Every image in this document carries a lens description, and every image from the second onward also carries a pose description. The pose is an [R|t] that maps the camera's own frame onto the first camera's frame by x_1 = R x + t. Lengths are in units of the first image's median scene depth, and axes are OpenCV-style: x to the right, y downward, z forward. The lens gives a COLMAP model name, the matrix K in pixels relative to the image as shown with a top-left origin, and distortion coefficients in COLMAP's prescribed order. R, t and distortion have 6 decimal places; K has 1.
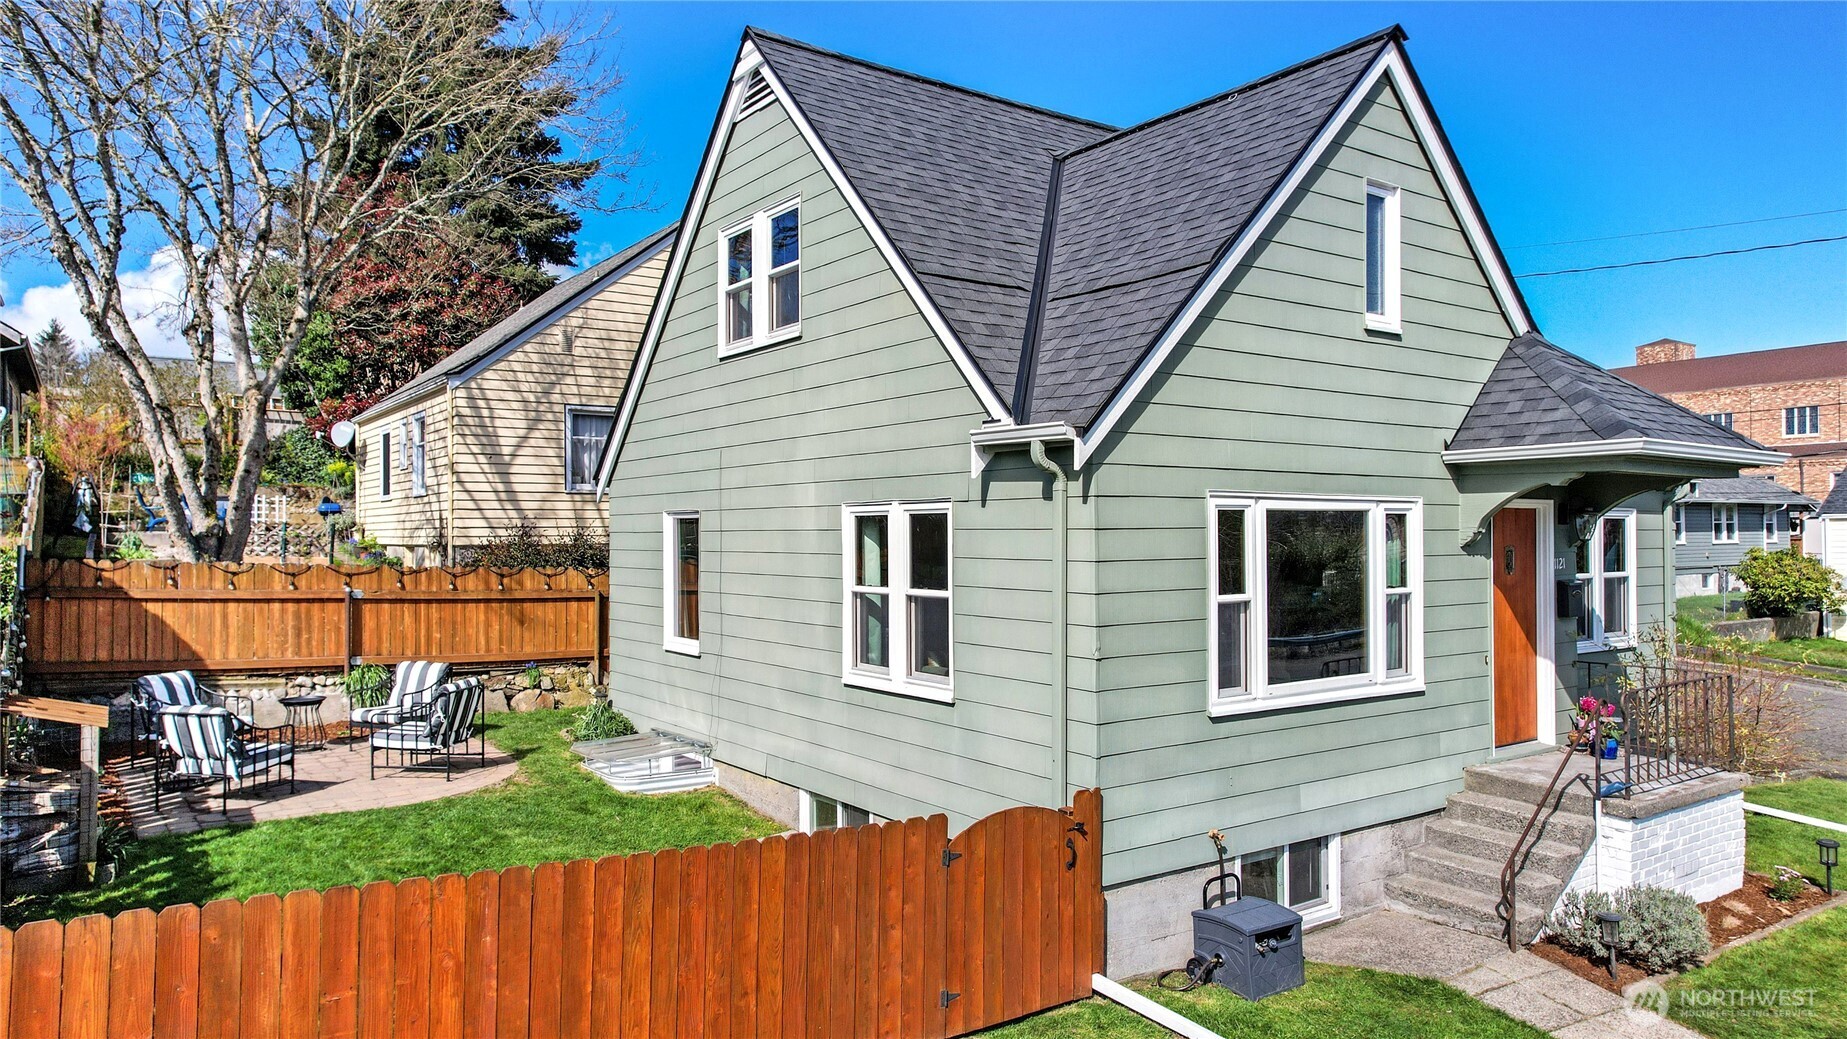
lens RADIAL K [[1199.3, 0, 923.5], [0, 1199.3, 519.5], [0, 0, 1]] dist [0.008793, 0.003408]
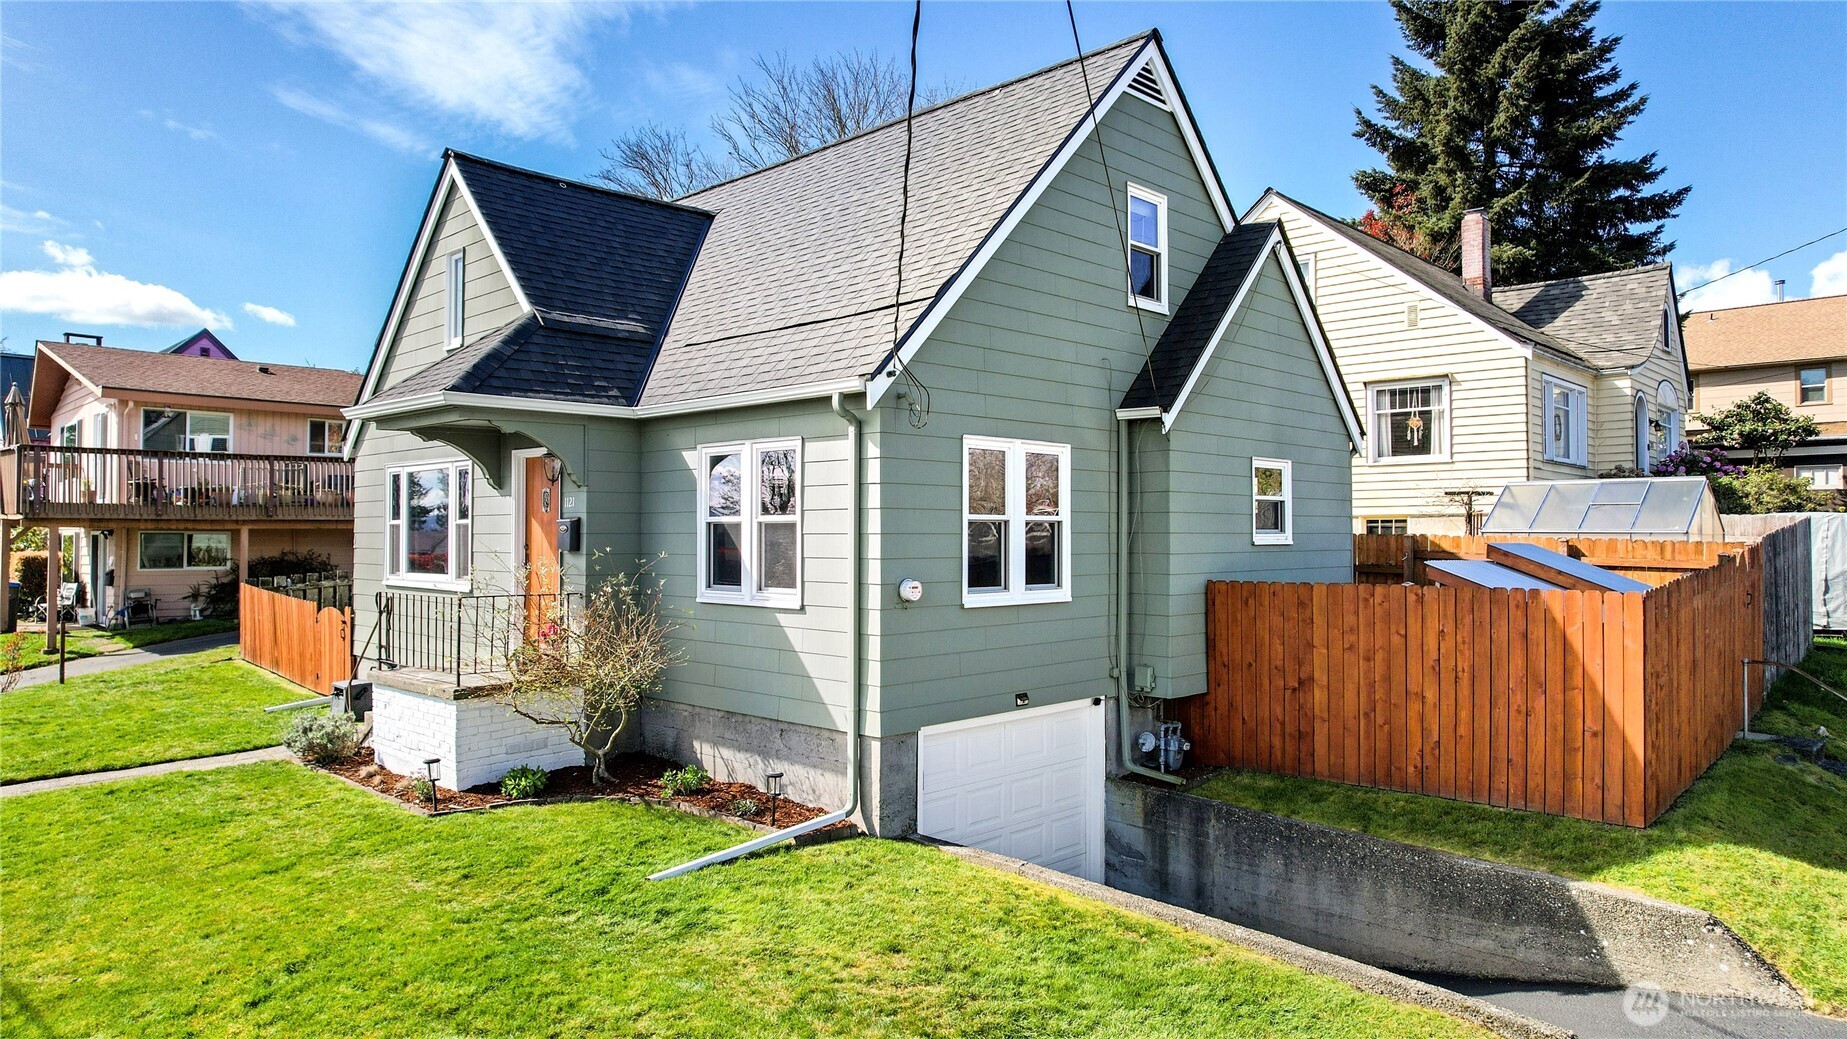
lens RADIAL K [[1183.3, 0, 893.4], [0, 1183.3, 520.6], [0, 0, 1]] dist [-0.048618, 0.016373]
pose [[0.153070, -0.010842, -0.988156, 2.062779], [0.005846, 0.999932, -0.010065, 0.082552], [0.988198, -0.004236, 0.153123, 1.416630]]
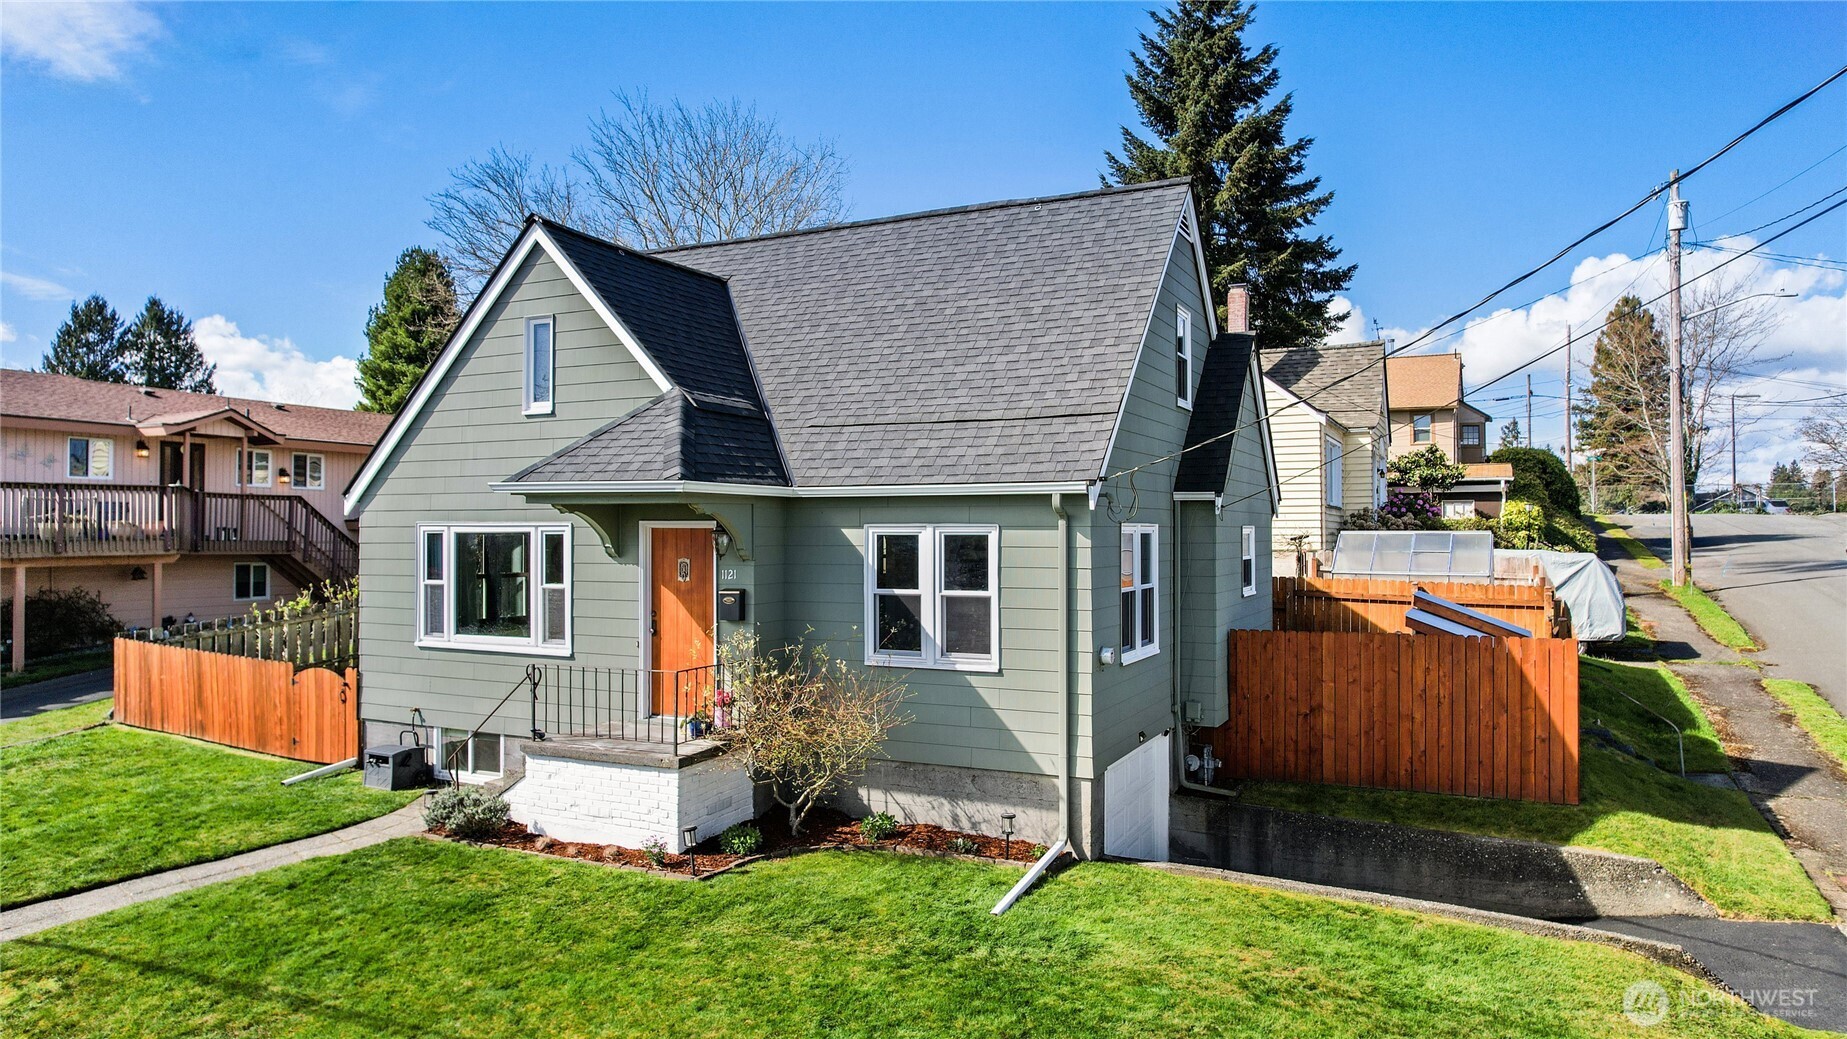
lens RADIAL K [[1201.0, 0, 900.5], [0, 1201.0, 522.9], [0, 0, 1]] dist [-0.039740, 0.001108]
pose [[0.463164, -0.006388, -0.886250, 2.072588], [0.007177, 0.999968, -0.003457, -0.011480], [0.886244, -0.004760, 0.463195, 0.758801]]
